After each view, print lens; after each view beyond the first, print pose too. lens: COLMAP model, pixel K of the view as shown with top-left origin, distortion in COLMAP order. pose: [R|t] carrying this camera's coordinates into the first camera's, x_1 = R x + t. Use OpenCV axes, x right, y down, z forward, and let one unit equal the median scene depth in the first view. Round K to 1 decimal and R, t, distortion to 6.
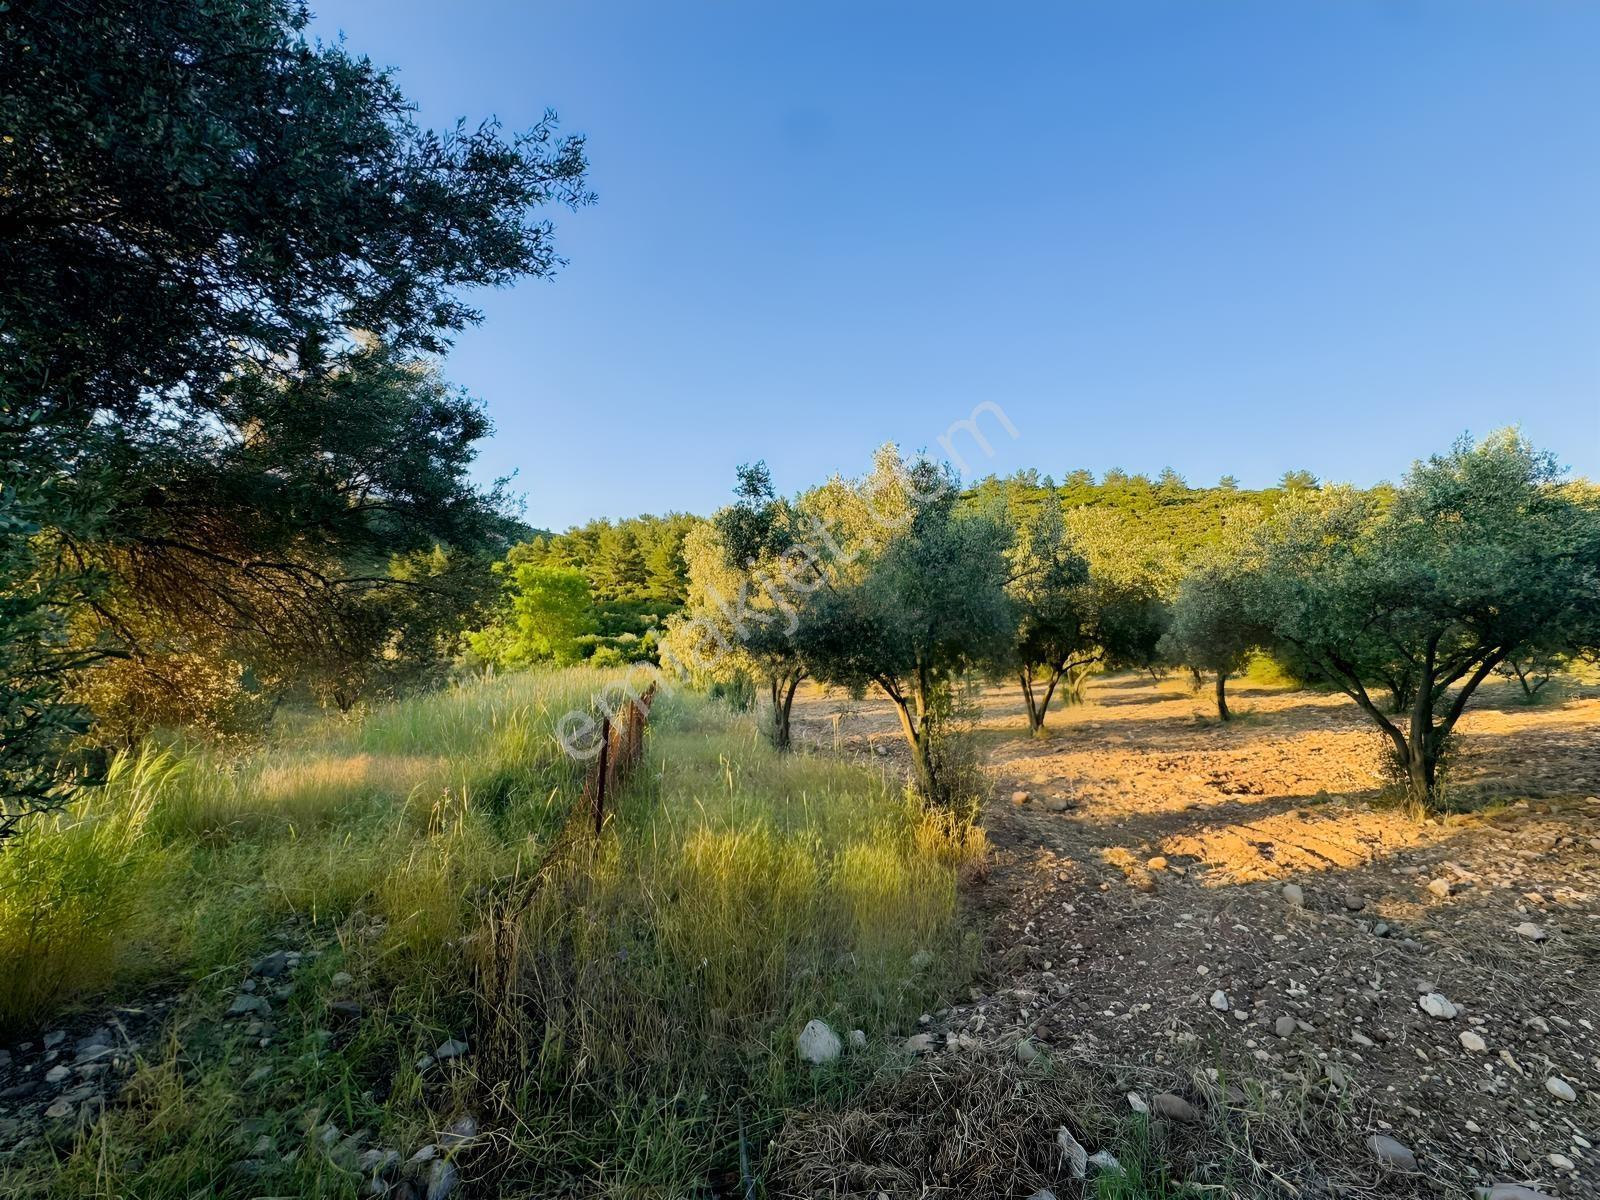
lens RADIAL K [[635.9, 0, 799.2], [0, 635.9, 599.3], [0, 0, 1]] dist [-0.004254, 0.000645]
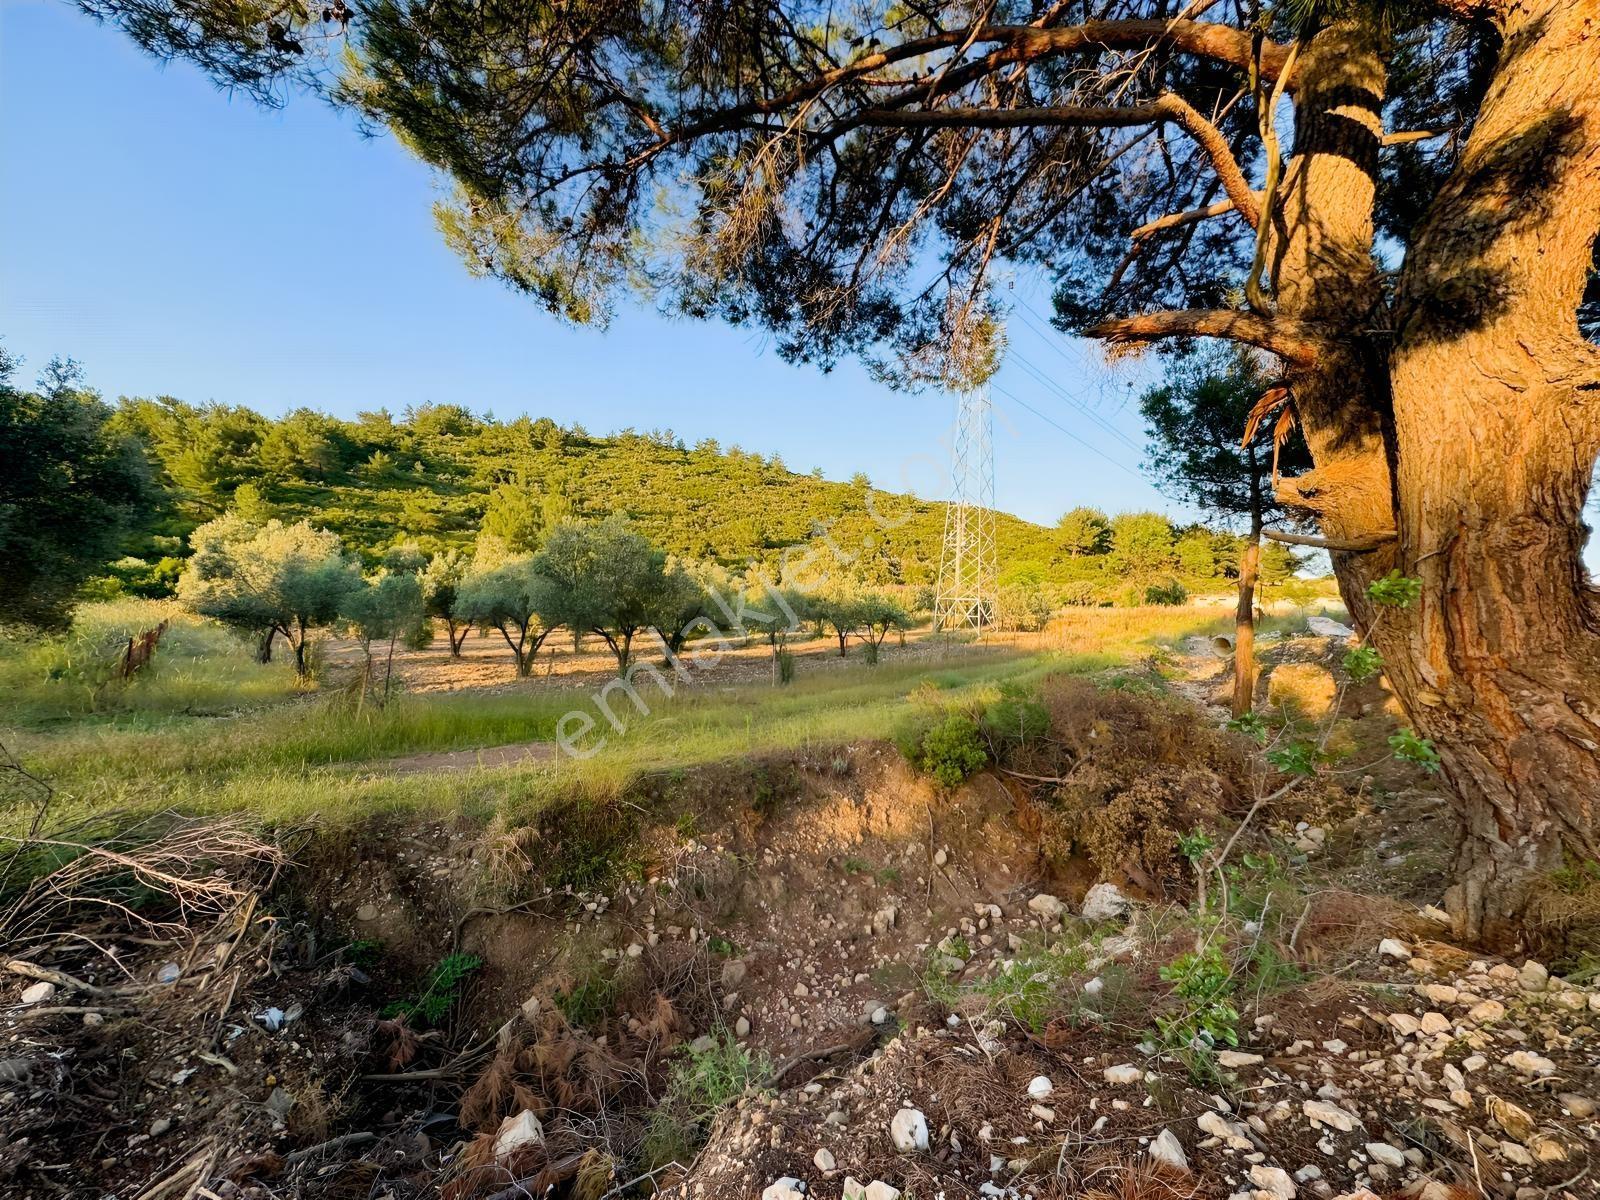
lens RADIAL K [[635.9, 0, 799.7], [0, 635.9, 597.5], [0, 0, 1]] dist [-0.004254, 0.000645]
pose [[0.849431, 0.053405, 0.524990, 0.480113], [-0.096503, 0.993810, 0.055044, -0.286614], [-0.518801, -0.097419, 0.849326, -1.910474]]
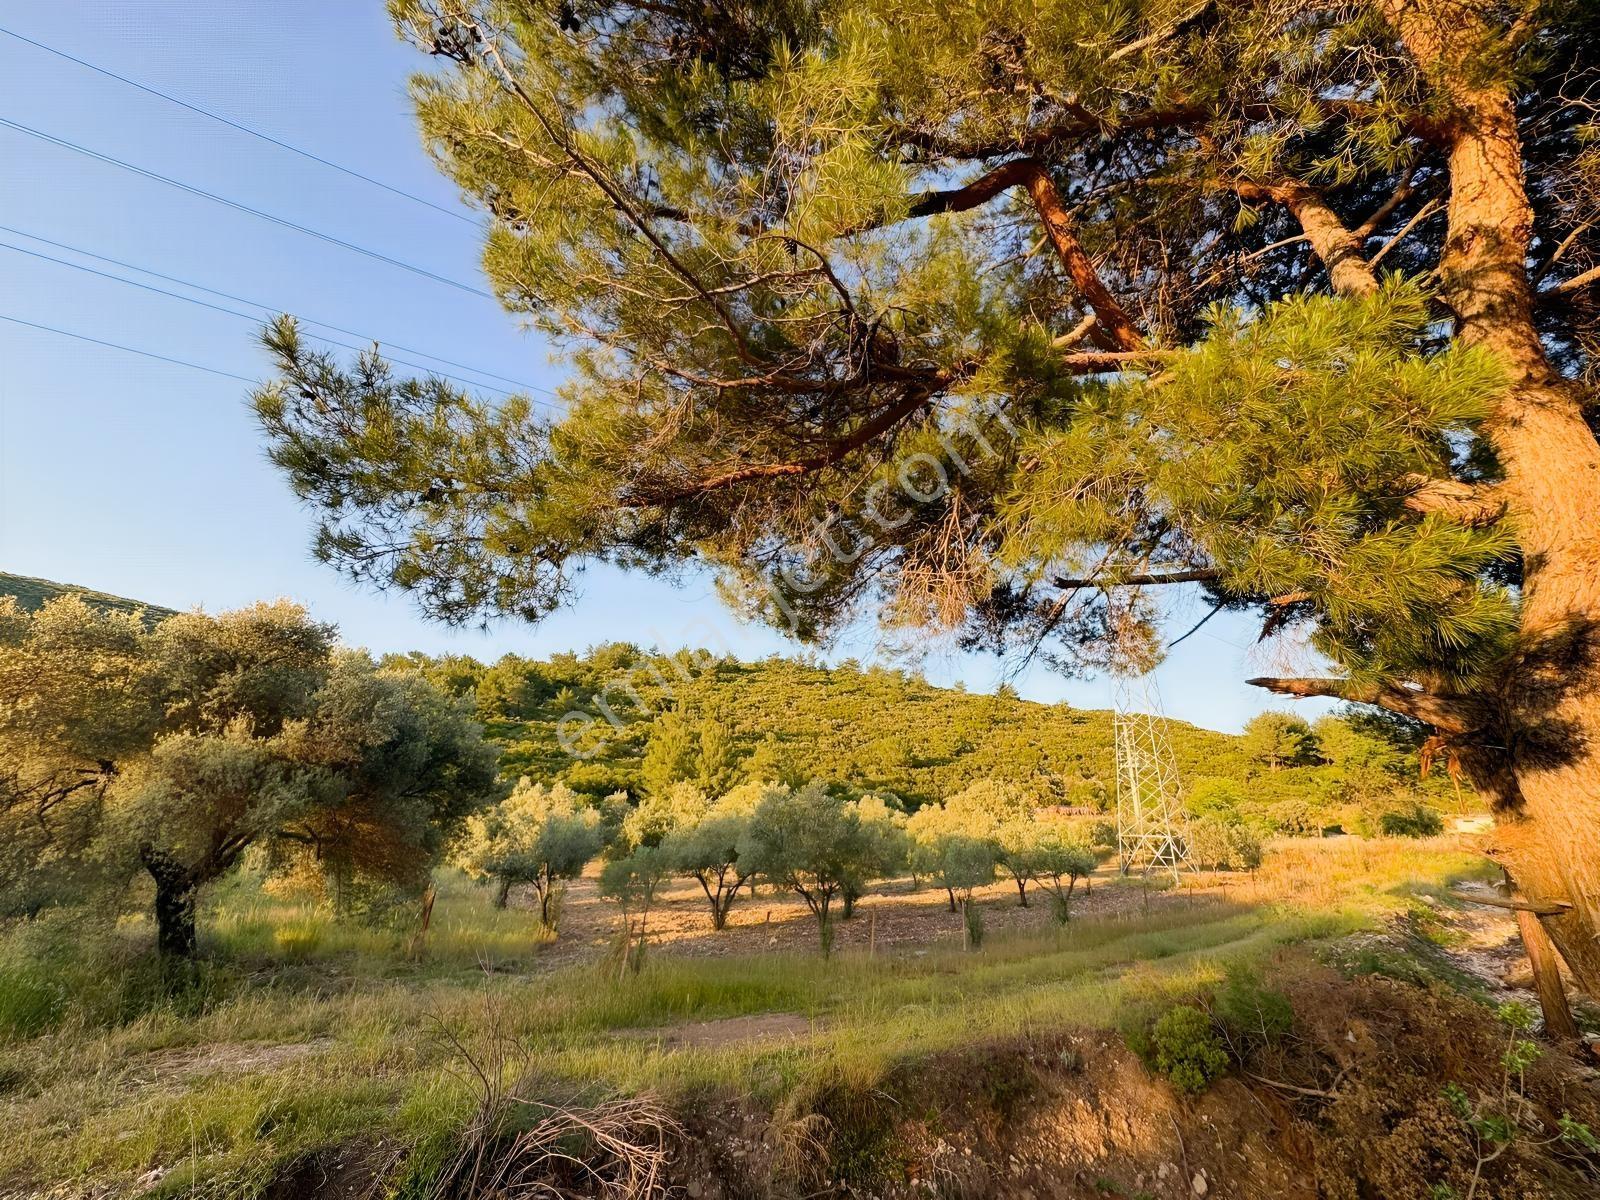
lens RADIAL K [[635.9, 0, 800.0], [0, 635.9, 598.0], [0, 0, 1]] dist [-0.004254, 0.000645]
pose [[0.943617, 0.153223, 0.293443, 0.200884], [-0.077082, 0.963766, -0.255367, -0.421546], [-0.321939, 0.218350, 0.921237, -2.111895]]
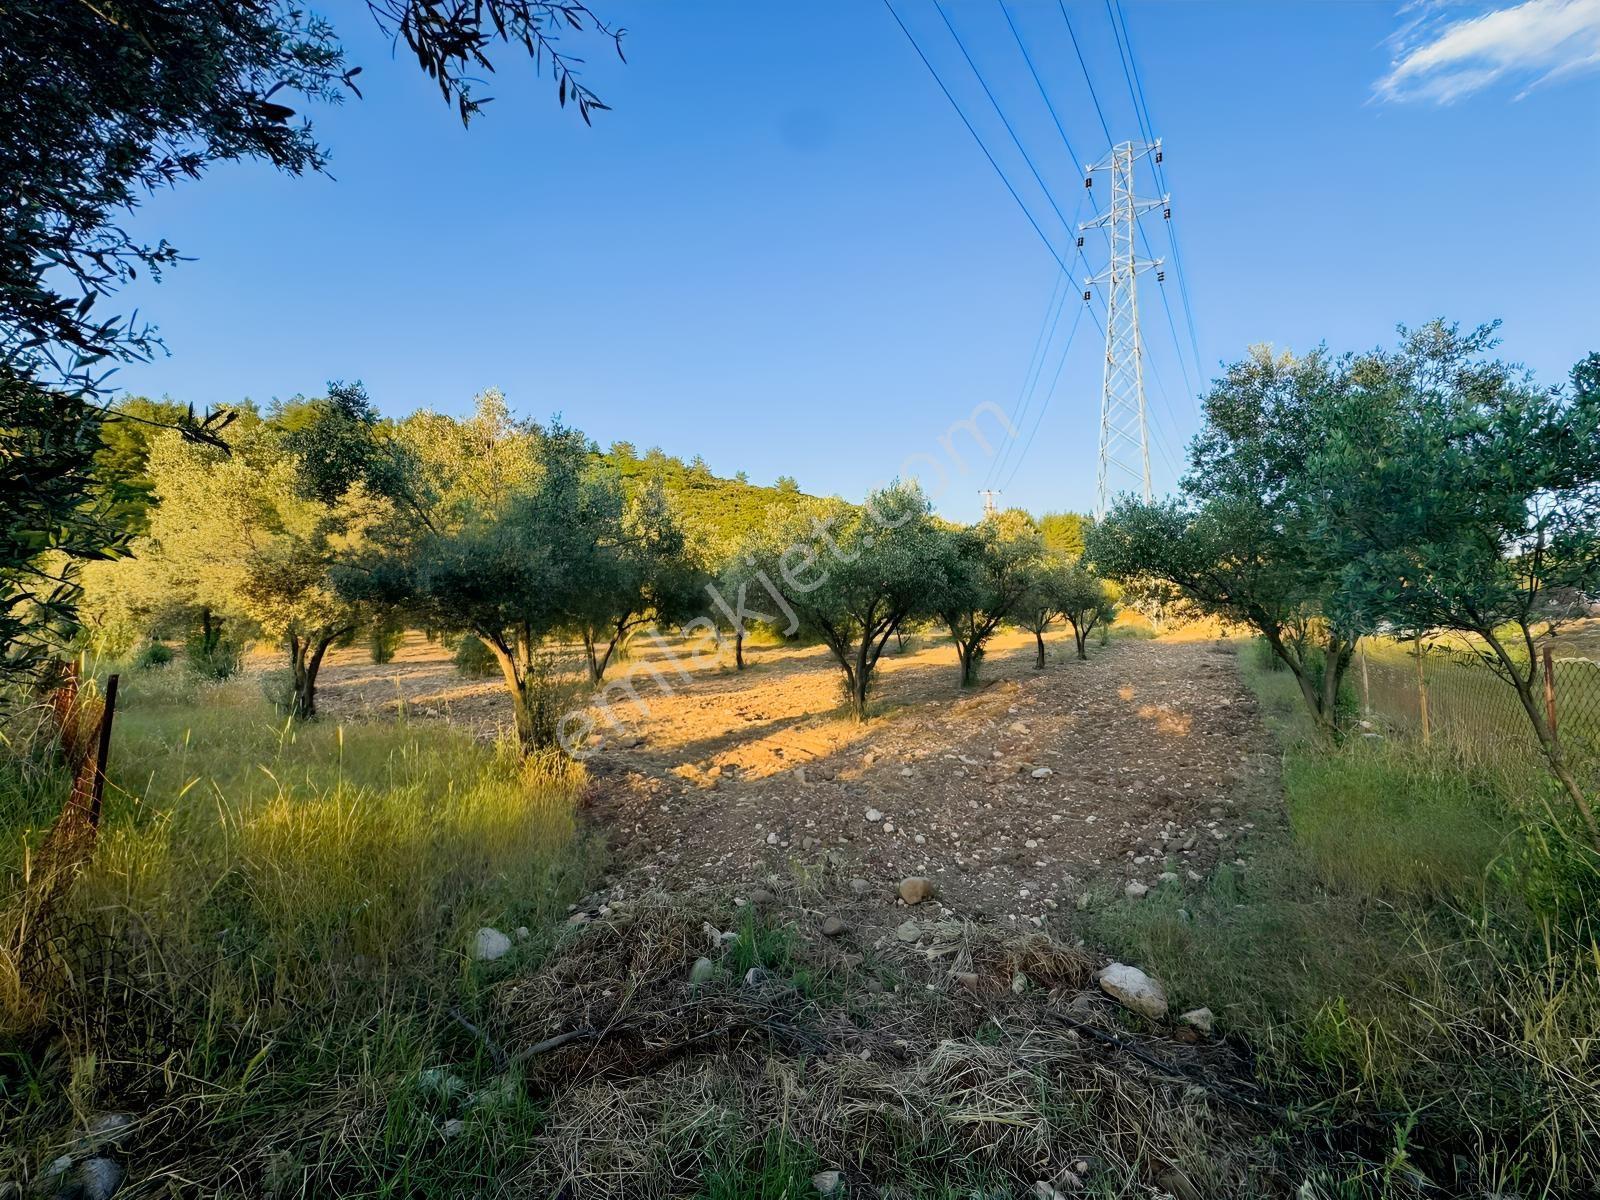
lens RADIAL K [[635.9, 0, 798.5], [0, 635.9, 603.4], [0, 0, 1]] dist [-0.004254, 0.000645]
pose [[0.764838, 0.033804, 0.643336, -0.120890], [-0.075579, 0.996435, 0.037495, 0.007195], [-0.639774, -0.077300, 0.764666, -0.064162]]
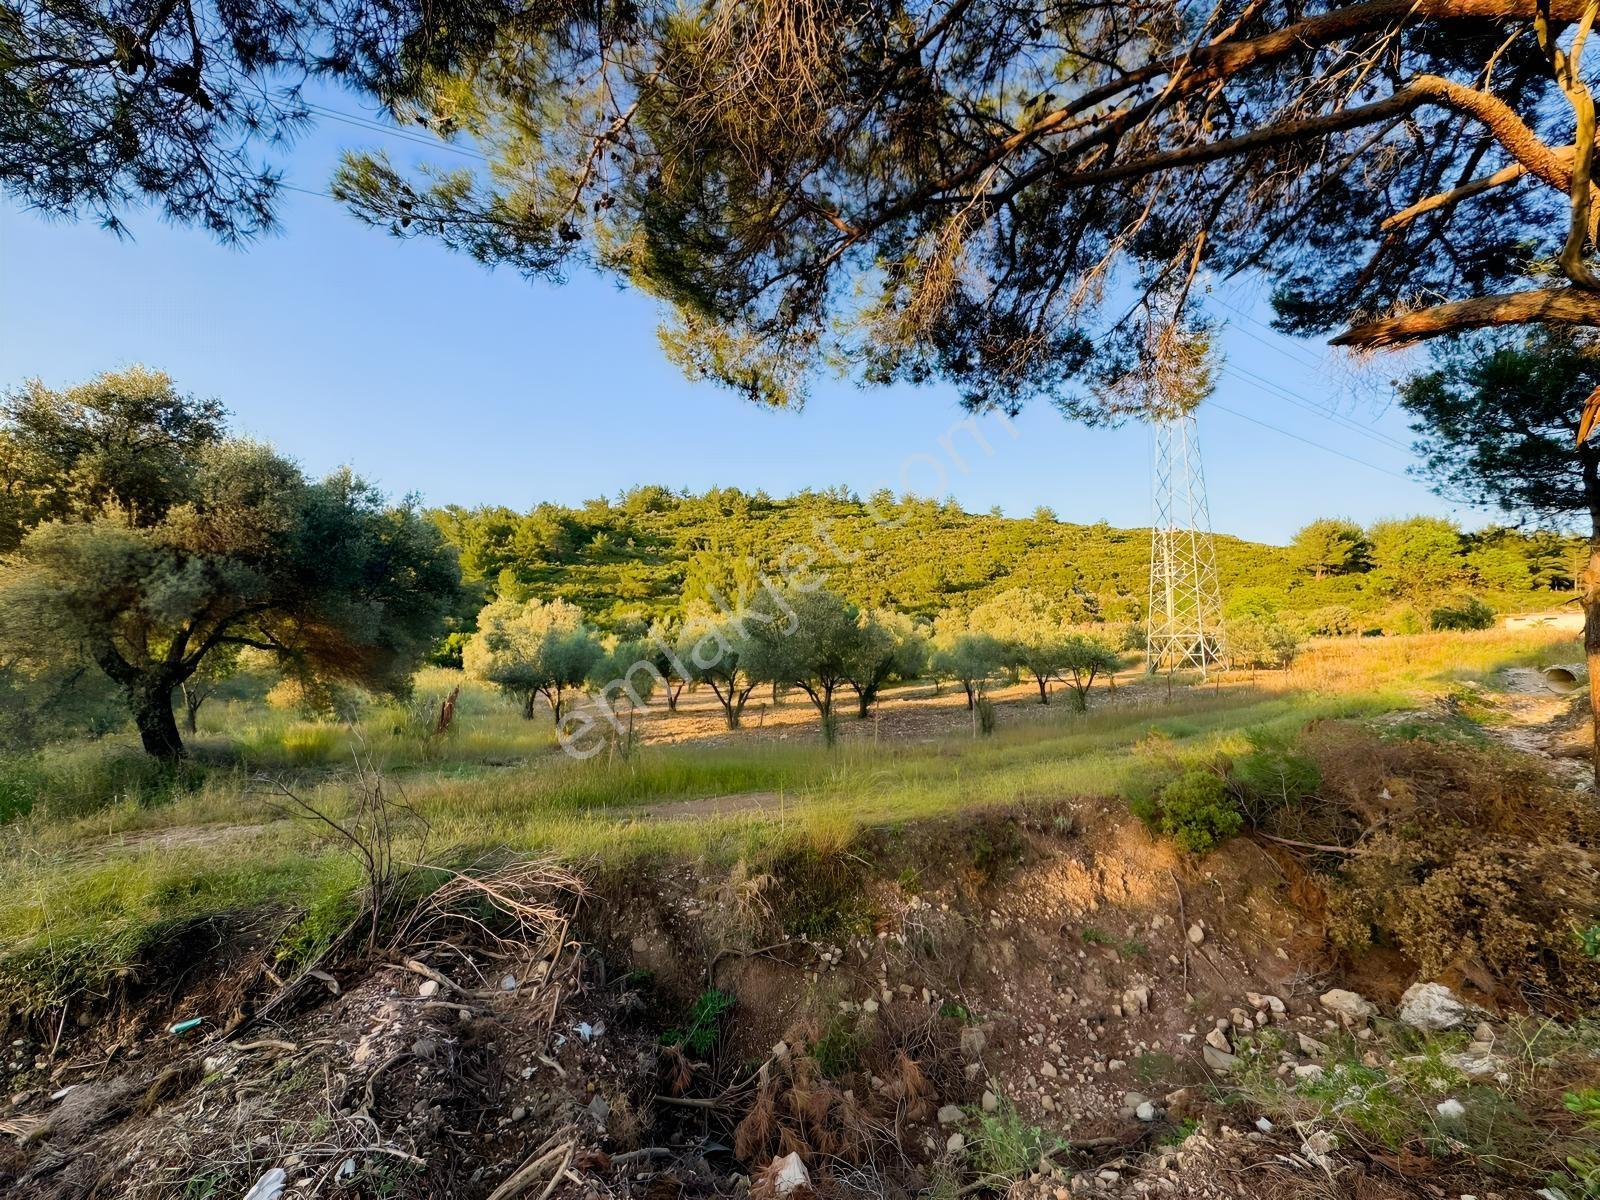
lens RADIAL K [[635.9, 0, 800.3], [0, 635.9, 597.8], [0, 0, 1]] dist [-0.004254, 0.000645]
pose [[0.963602, 0.031815, 0.265442, 0.425428], [-0.032633, 0.999467, -0.001329, -0.297064], [-0.265343, -0.007382, 0.964126, -1.919295]]
